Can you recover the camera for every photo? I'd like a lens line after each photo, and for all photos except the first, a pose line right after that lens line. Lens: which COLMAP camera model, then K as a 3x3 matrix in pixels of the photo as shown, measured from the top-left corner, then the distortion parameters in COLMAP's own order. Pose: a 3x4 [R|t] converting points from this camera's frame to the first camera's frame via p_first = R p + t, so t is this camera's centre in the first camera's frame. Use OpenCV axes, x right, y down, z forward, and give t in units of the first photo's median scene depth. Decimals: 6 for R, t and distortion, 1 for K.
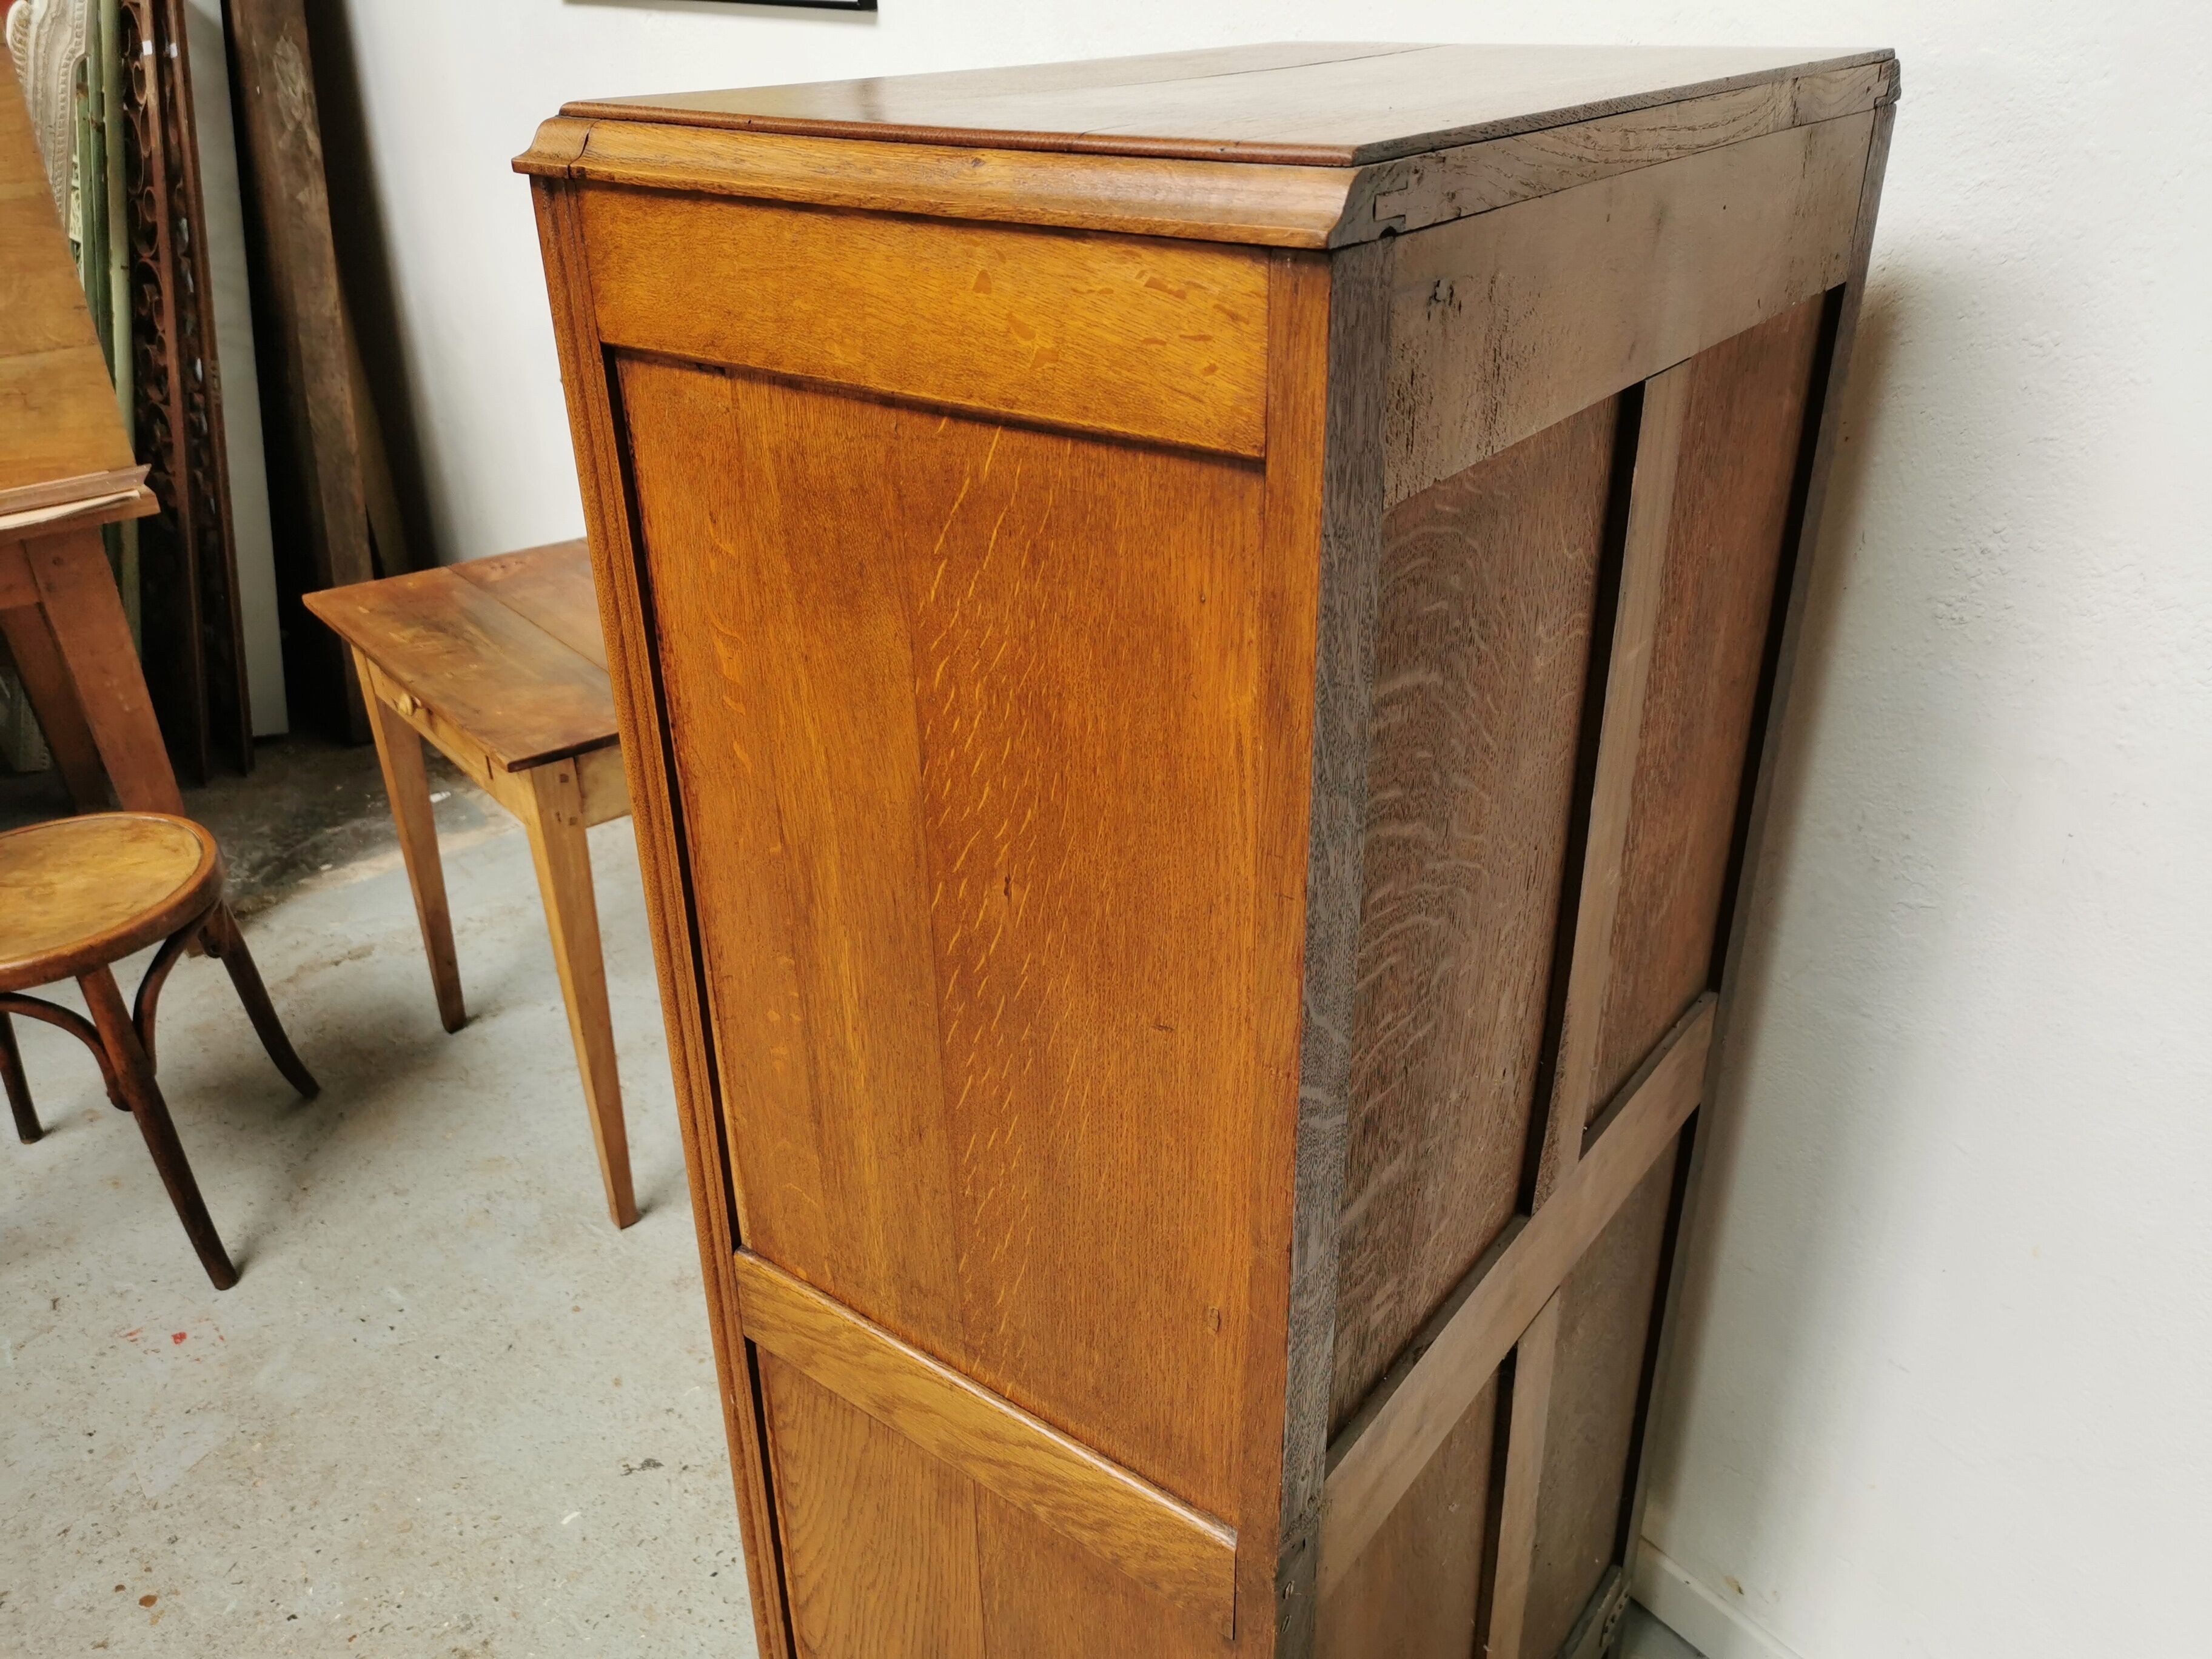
lens RADIAL K [[1704.9, 0, 1099.8], [0, 1704.9, 833.9], [0, 0, 1]] dist [0.071249, -0.093670]
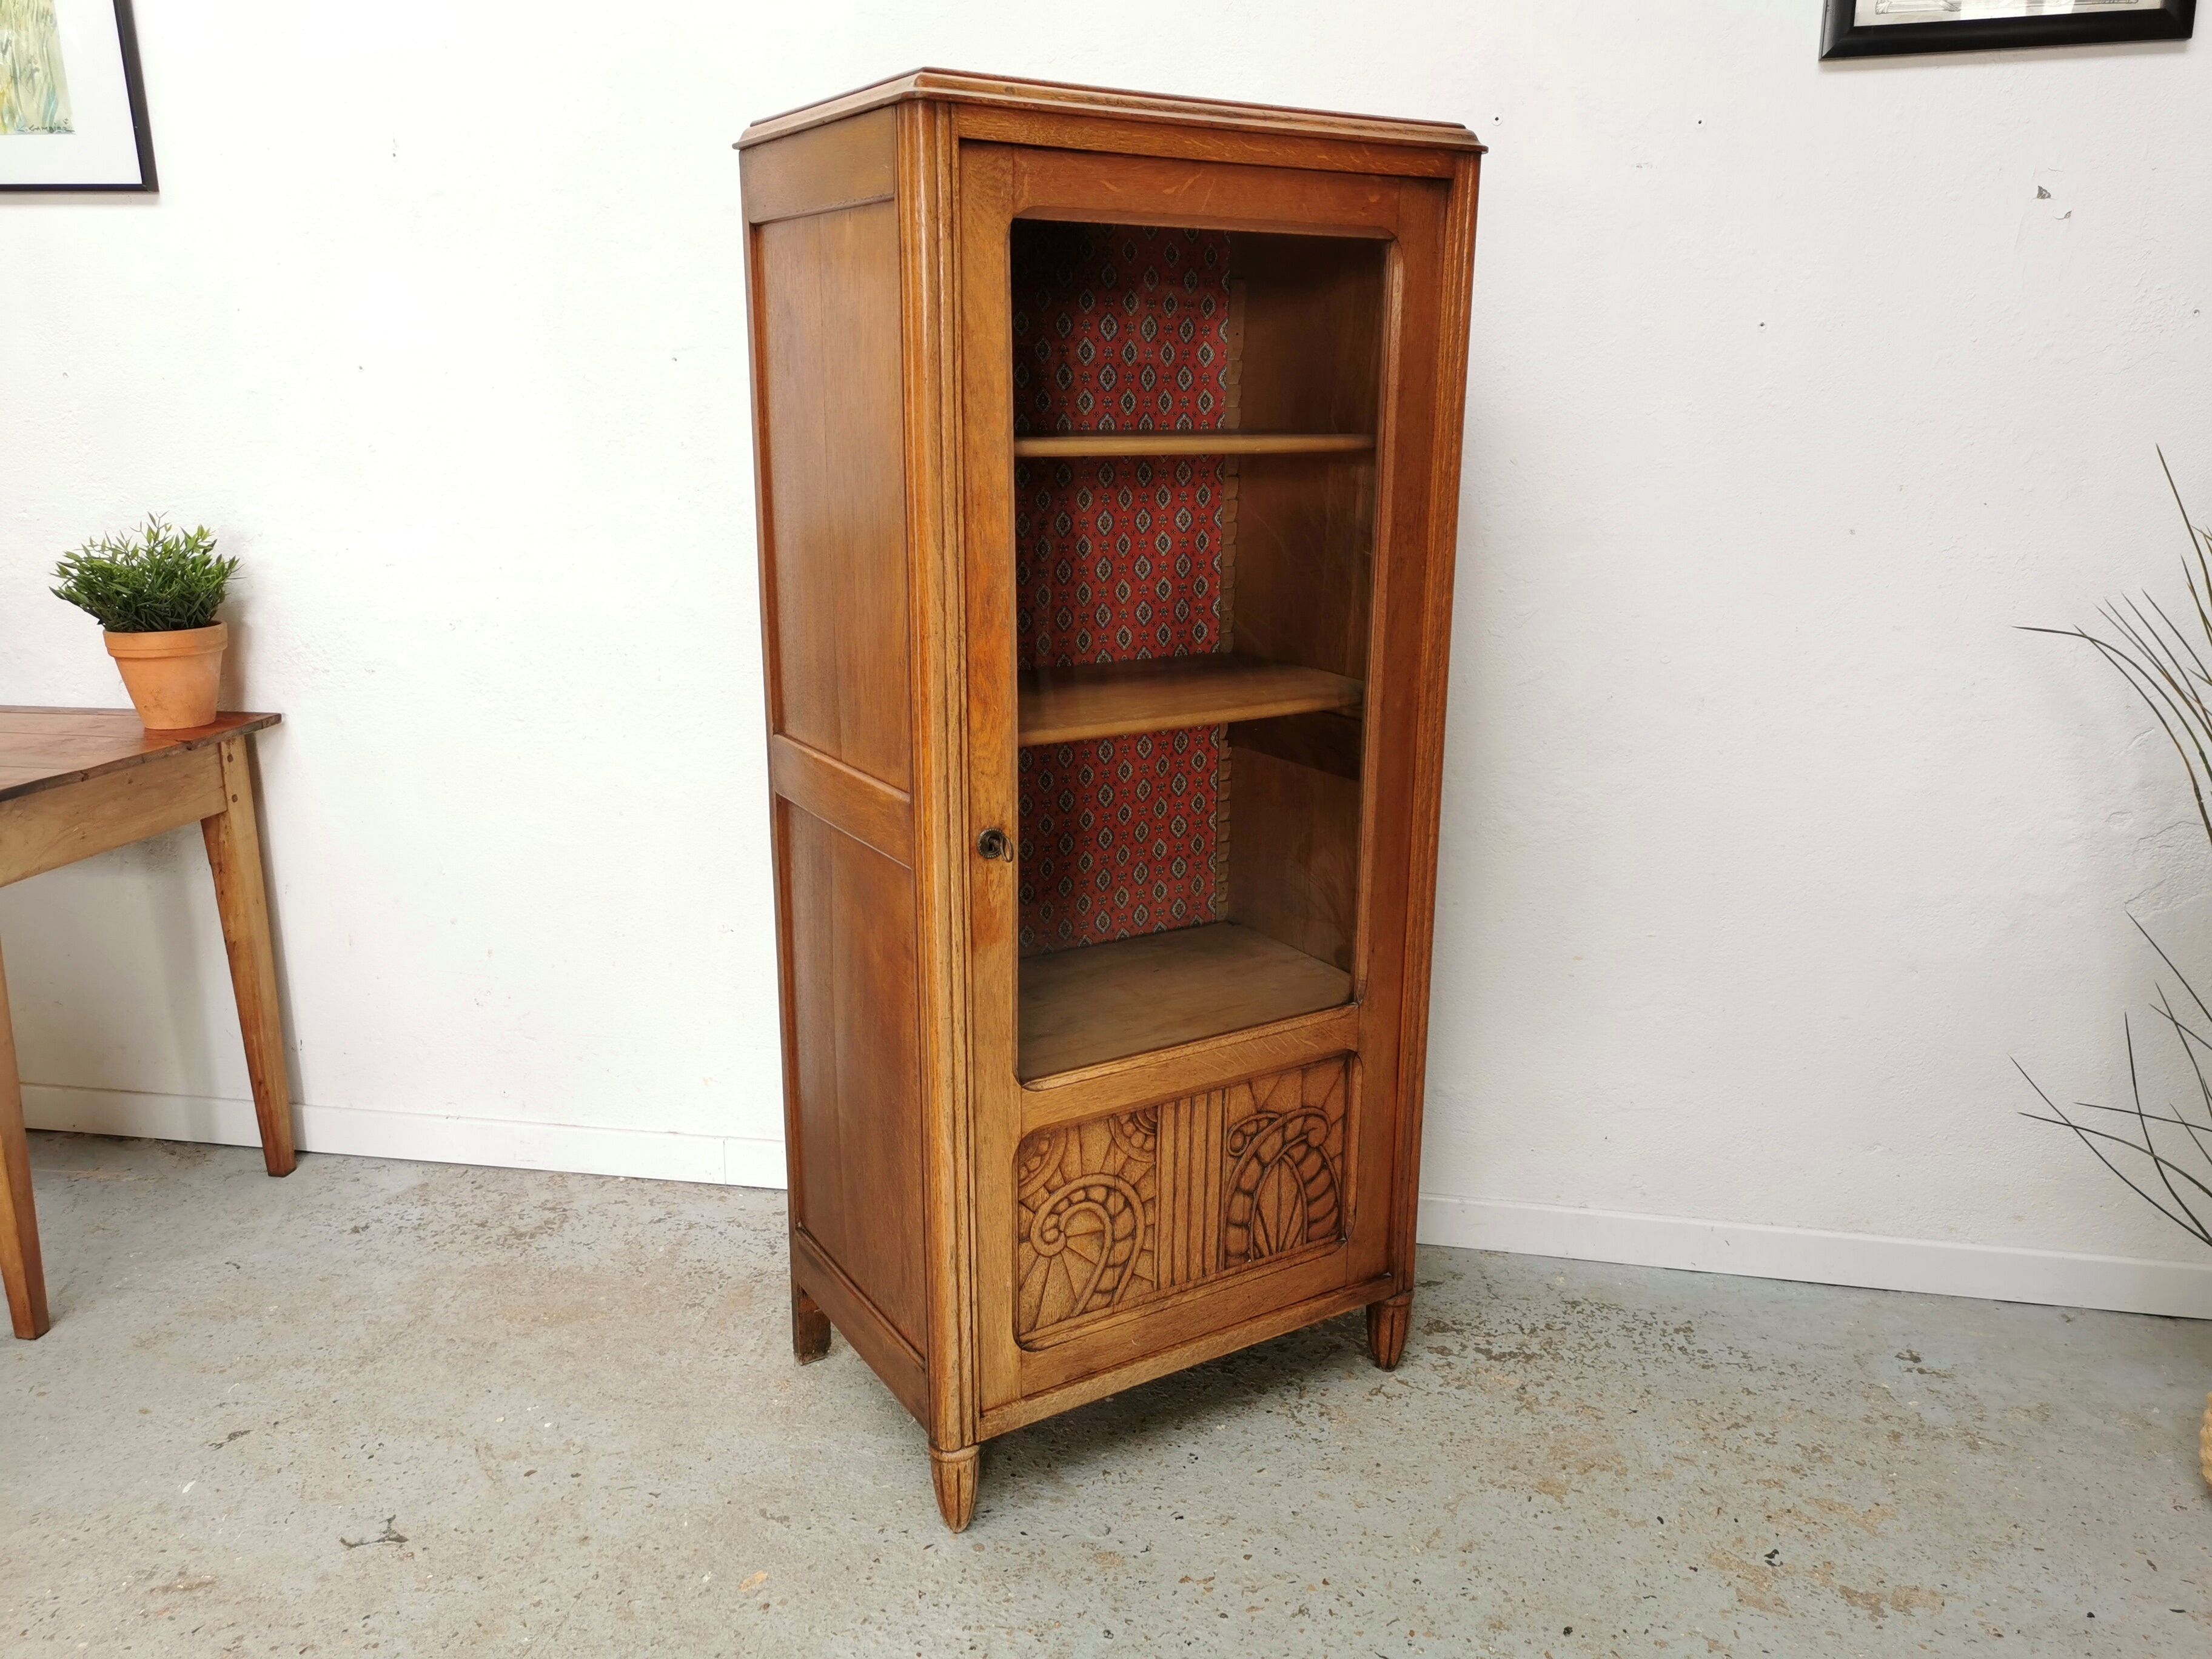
lens RADIAL K [[1699.7, 0, 1106.0], [0, 1699.7, 829.5], [0, 0, 1]] dist [0.078889, -0.085983]
pose [[0.755425, -0.146827, 0.638573, -0.457190], [0.291884, 0.947939, -0.127336, 0.292861], [-0.586632, 0.282582, 0.758953, -0.192144]]
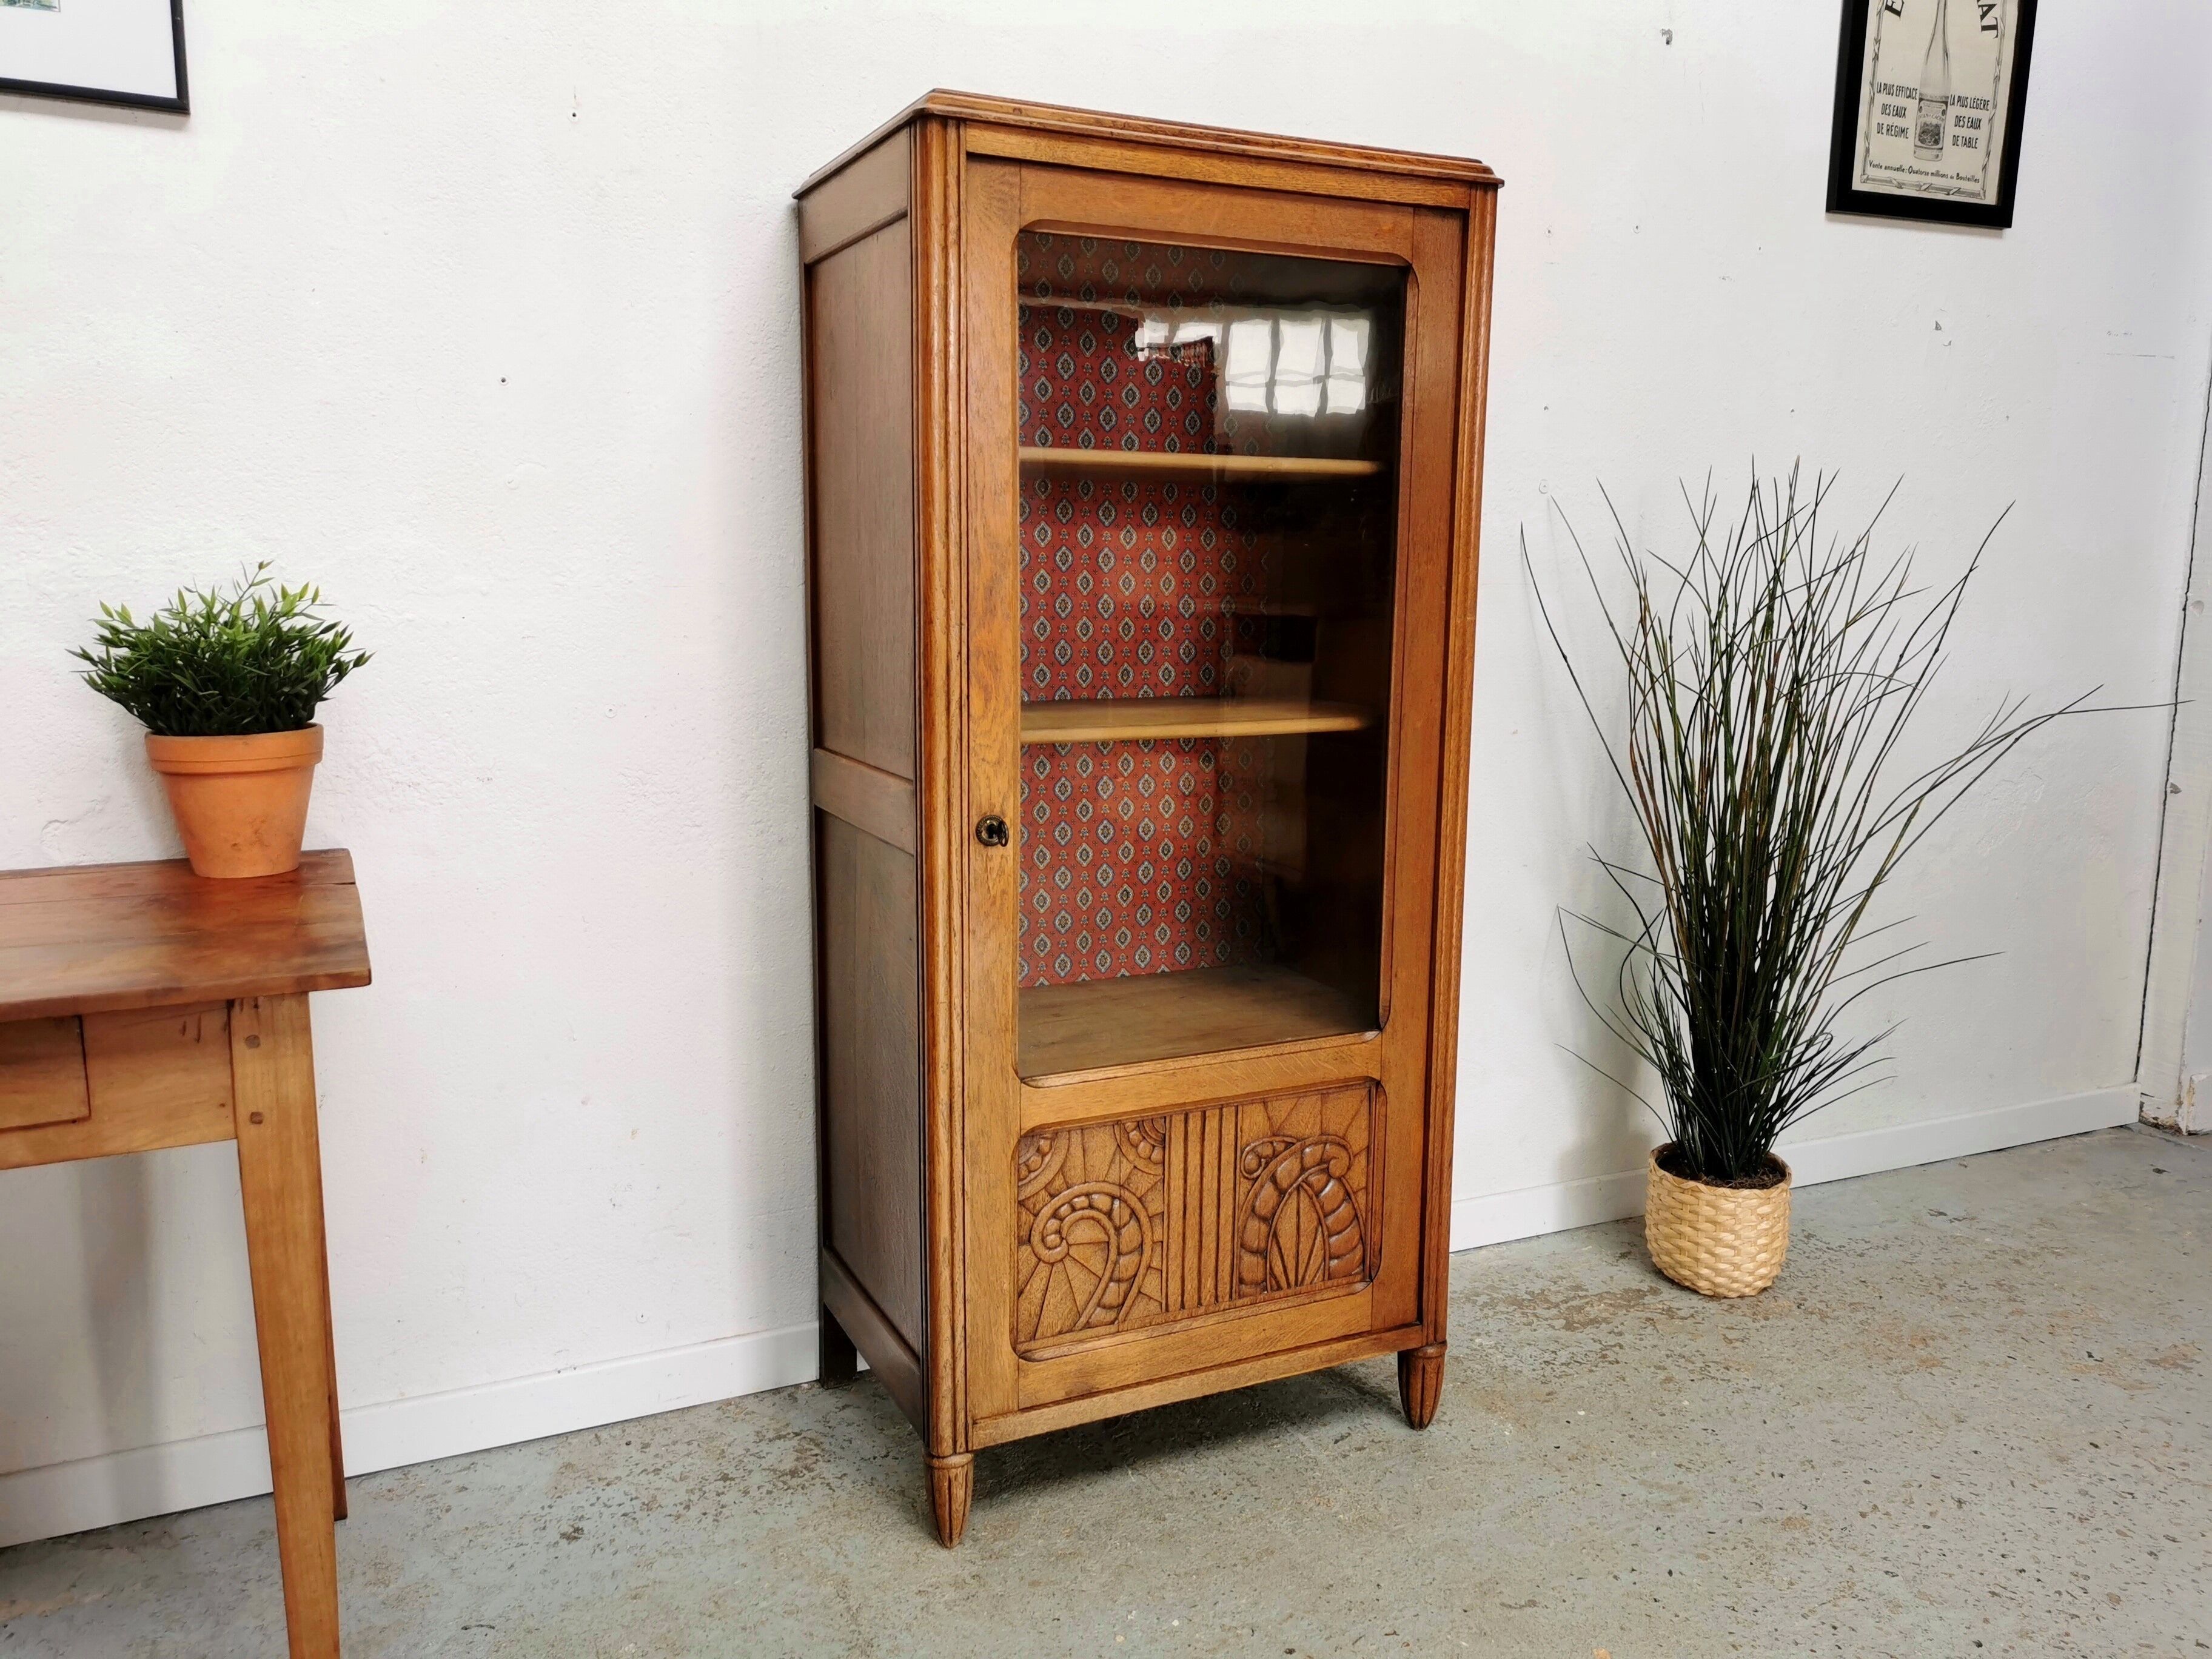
lens RADIAL K [[1703.0, 0, 1106.0], [0, 1703.0, 829.5], [0, 0, 1]] dist [0.057461, -0.042950]
pose [[0.231194, -0.134079, 0.963625, -0.873039], [0.438603, 0.898463, 0.019783, 0.022281], [-0.868434, 0.418075, 0.266527, 0.507257]]
